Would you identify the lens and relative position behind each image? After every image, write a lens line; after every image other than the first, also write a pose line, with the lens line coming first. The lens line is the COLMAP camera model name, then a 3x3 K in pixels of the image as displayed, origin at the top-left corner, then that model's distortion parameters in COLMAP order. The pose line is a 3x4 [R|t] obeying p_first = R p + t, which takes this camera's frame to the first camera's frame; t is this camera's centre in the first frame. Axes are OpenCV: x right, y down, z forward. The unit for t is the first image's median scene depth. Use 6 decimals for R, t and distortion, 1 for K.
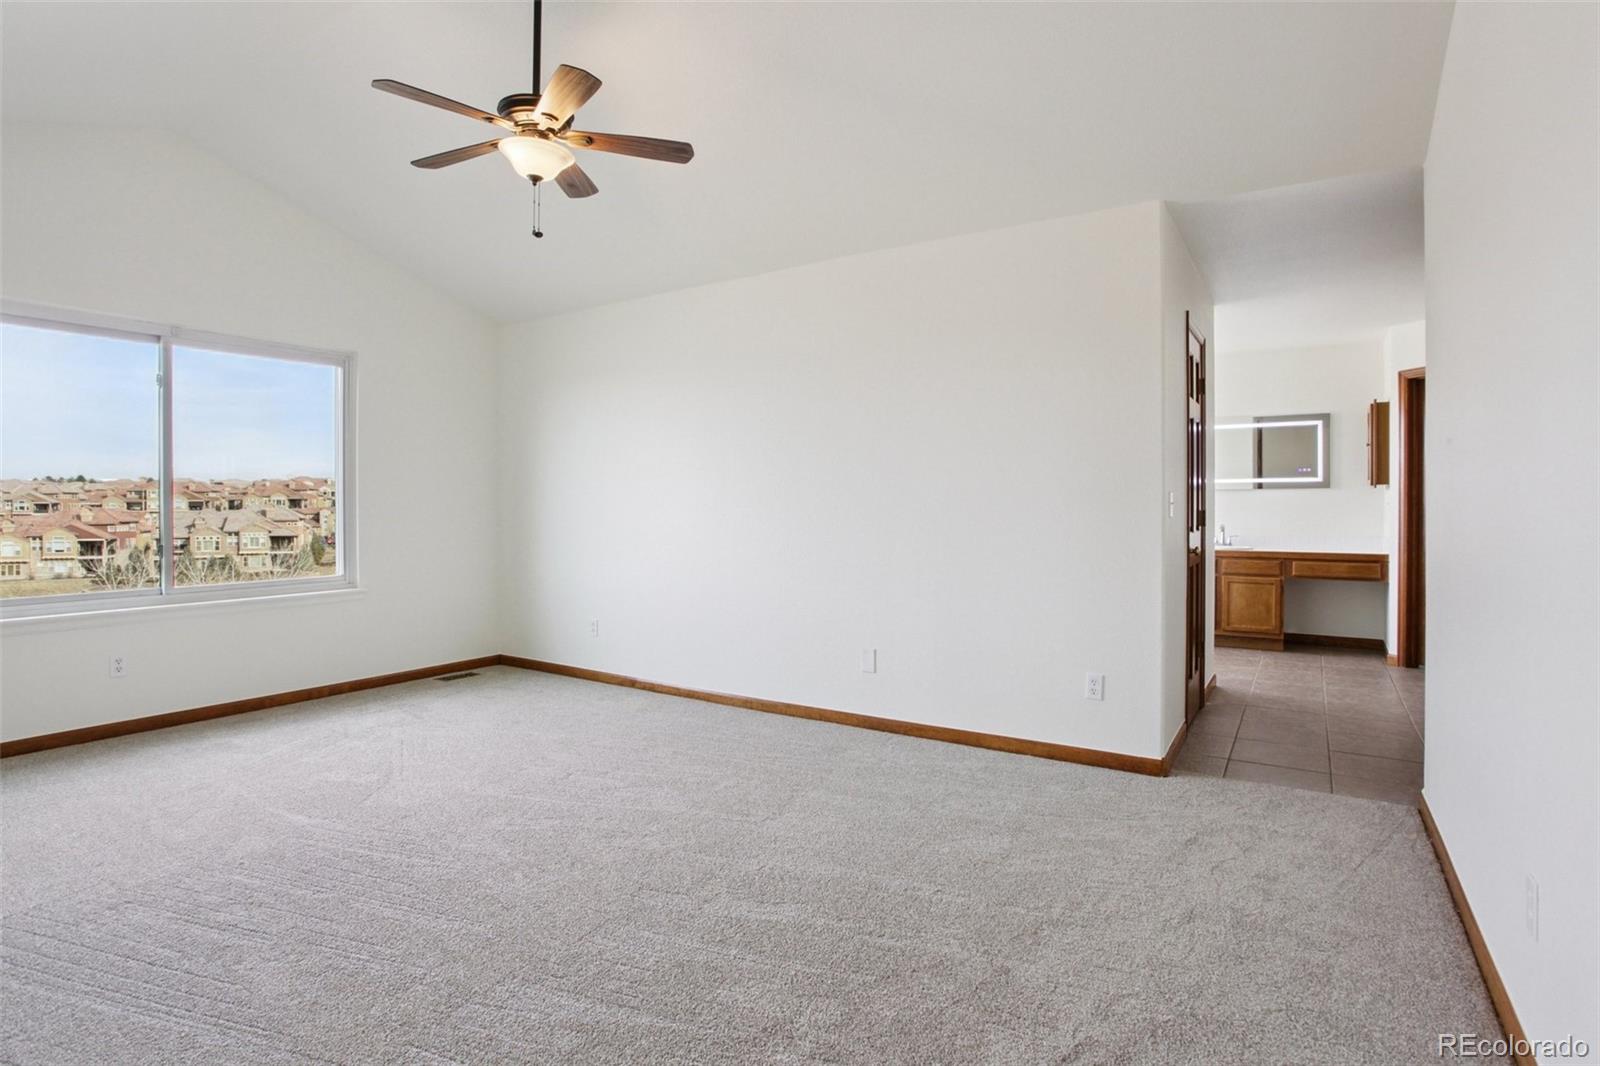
lens RADIAL K [[809.2, 0, 784.3], [0, 809.2, 507.0], [0, 0, 1]] dist [-0.074368, 0.034985]
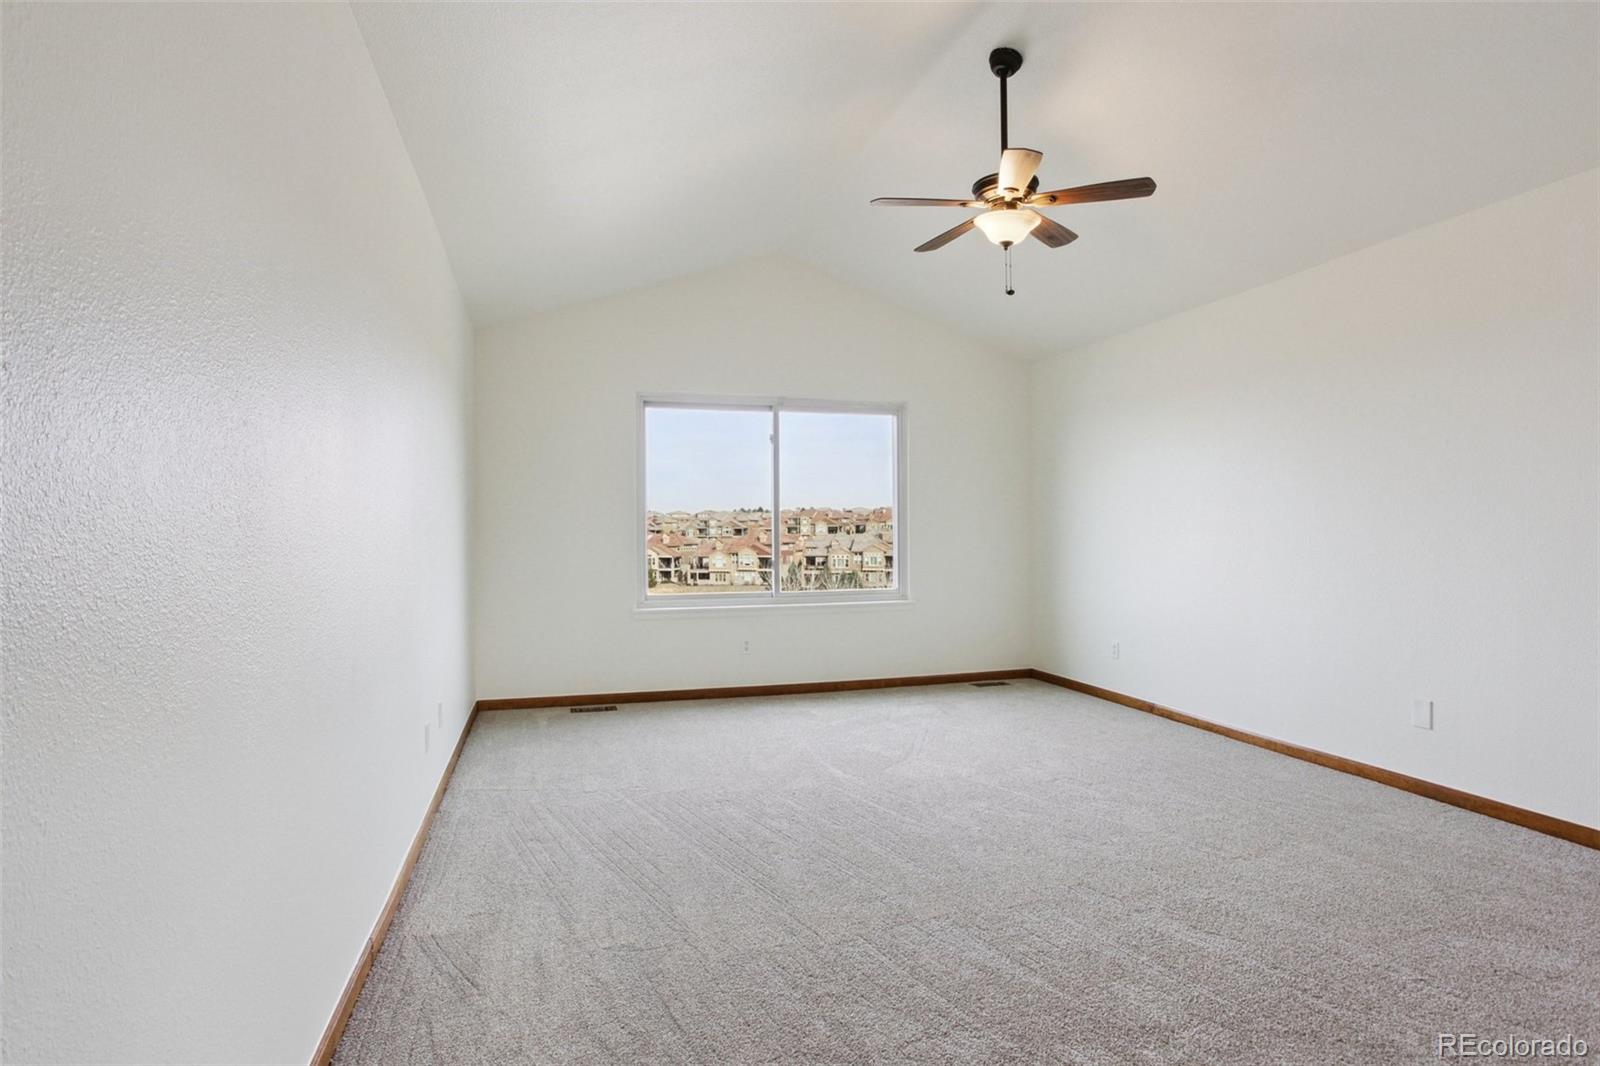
lens RADIAL K [[805.0, 0, 791.7], [0, 805.0, 530.1], [0, 0, 1]] dist [-0.075390, 0.034171]
pose [[0.766021, -0.002012, -0.642813, 0.121988], [0.001656, 0.999998, -0.001156, -0.002226], [0.642814, -0.000179, 0.766022, -0.045134]]
